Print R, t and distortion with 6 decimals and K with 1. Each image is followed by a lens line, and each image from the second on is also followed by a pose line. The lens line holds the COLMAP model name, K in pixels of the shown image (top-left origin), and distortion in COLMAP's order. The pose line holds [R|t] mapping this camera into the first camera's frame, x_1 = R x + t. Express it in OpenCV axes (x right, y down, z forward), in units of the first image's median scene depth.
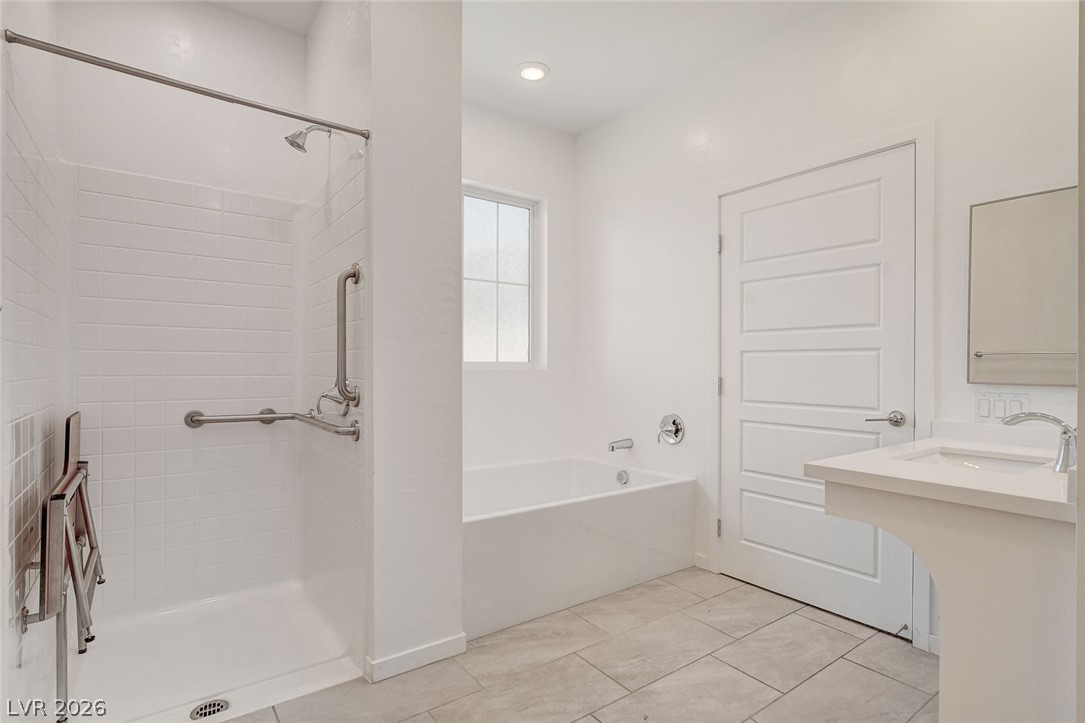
lens RADIAL K [[537.8, 0, 548.6], [0, 537.8, 367.2], [0, 0, 1]] dist [0.008396, 0.000790]
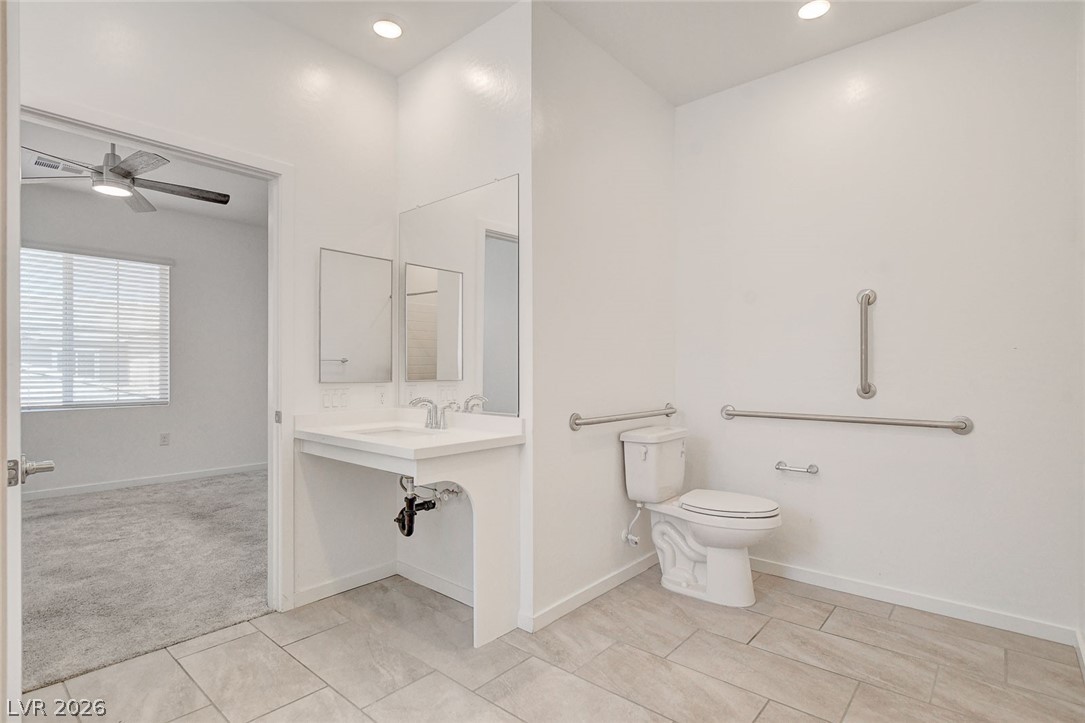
lens RADIAL K [[537.8, 0, 548.6], [0, 537.8, 367.2], [0, 0, 1]] dist [0.008396, 0.000790]
pose [[-0.210359, -0.001179, 0.977623, -0.596774], [-0.002444, 0.999997, 0.000680, -0.009755], [-0.977621, -0.002246, -0.210361, 0.717862]]
